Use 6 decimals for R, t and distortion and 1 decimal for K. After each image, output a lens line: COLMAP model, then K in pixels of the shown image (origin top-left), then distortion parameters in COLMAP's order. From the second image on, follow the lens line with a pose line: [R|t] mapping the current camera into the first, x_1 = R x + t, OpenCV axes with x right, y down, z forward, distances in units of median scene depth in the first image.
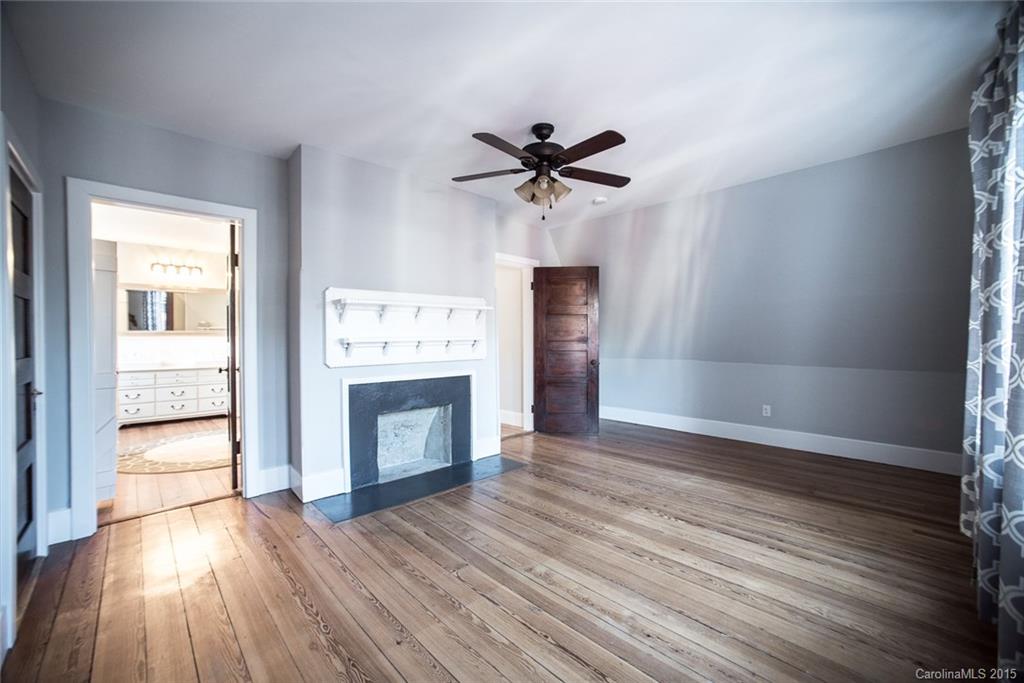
lens RADIAL K [[412.8, 0, 504.0], [0, 412.8, 340.9], [0, 0, 1]] dist [-0.065153, 0.030700]
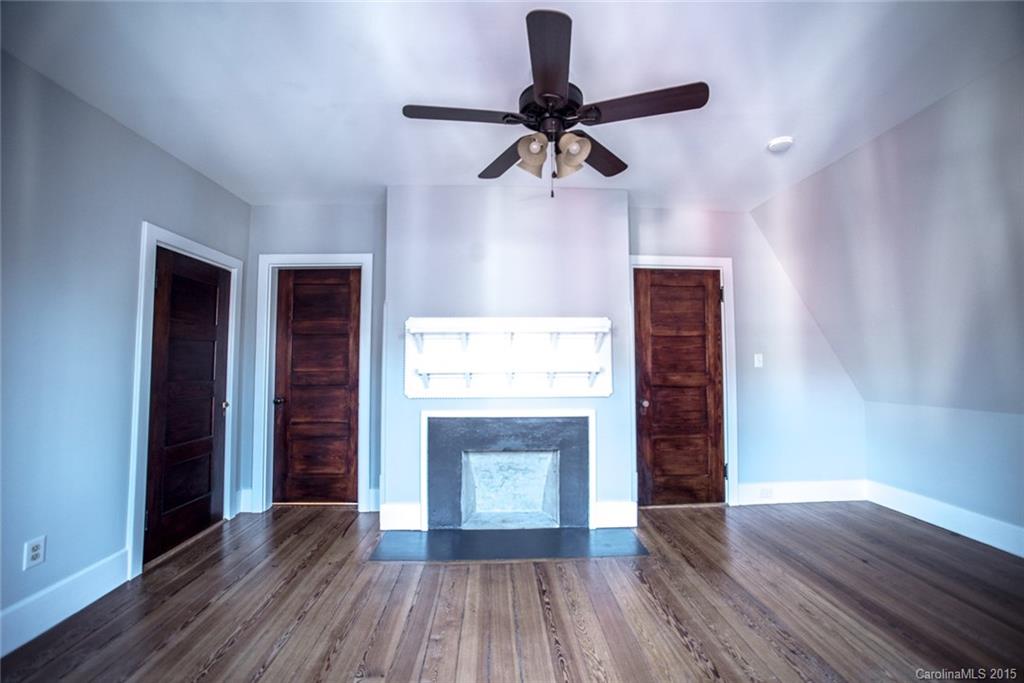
lens RADIAL K [[412.8, 0, 504.0], [0, 412.8, 340.9], [0, 0, 1]] dist [-0.065153, 0.030700]
pose [[0.755259, -0.034703, -0.654507, 0.367154], [-0.007222, 0.998096, -0.061254, -0.012362], [0.655387, 0.050990, 0.753570, 0.354640]]
